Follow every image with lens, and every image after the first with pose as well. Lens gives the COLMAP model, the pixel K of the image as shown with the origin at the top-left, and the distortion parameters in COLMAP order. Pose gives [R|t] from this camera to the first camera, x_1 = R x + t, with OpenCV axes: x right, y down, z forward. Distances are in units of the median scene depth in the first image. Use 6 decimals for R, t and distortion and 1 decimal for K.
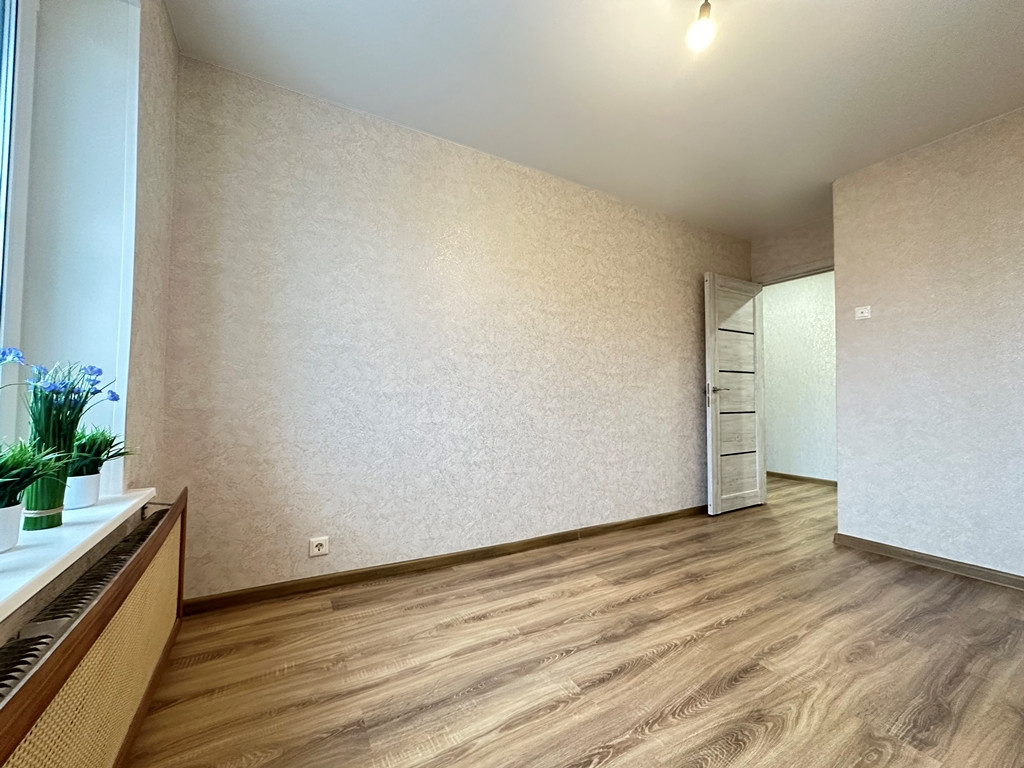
lens RADIAL K [[407.8, 0, 517.3], [0, 407.8, 386.0], [0, 0, 1]] dist [-0.001137, -0.000037]
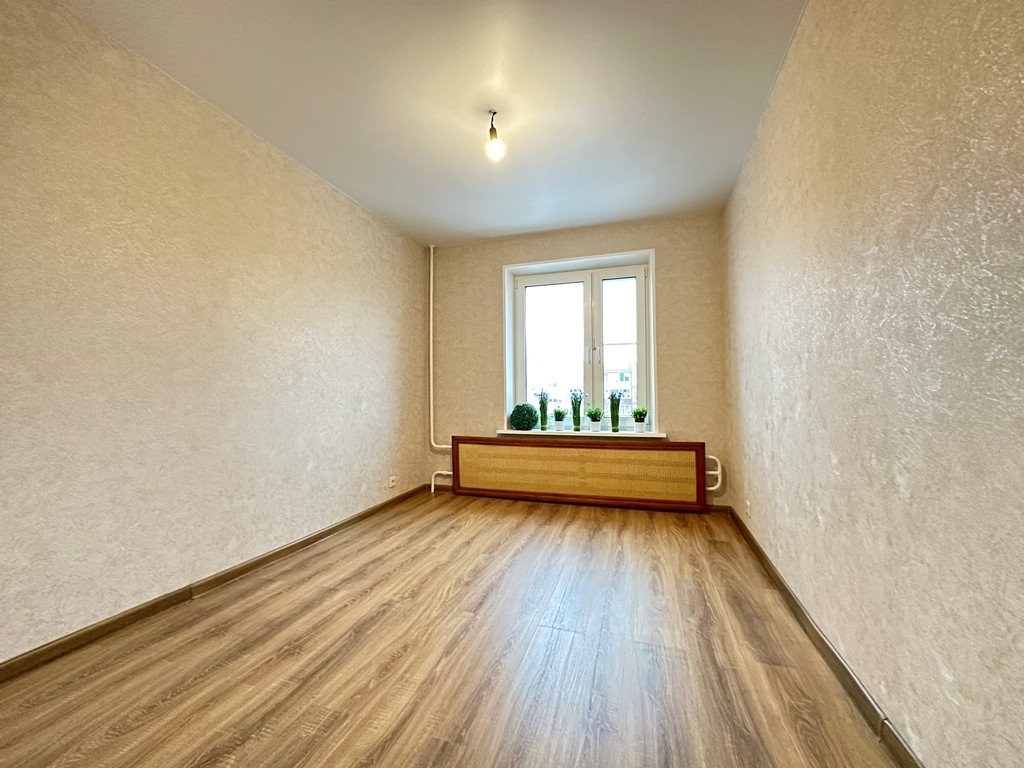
lens RADIAL K [[407.8, 0, 510.8], [0, 407.8, 386.4], [0, 0, 1]] dist [-0.001137, -0.000037]
pose [[-0.746990, -0.016374, -0.664634, 0.948472], [0.025089, 0.998290, -0.052791, 0.042002], [0.664362, -0.056109, -0.745302, 1.437921]]
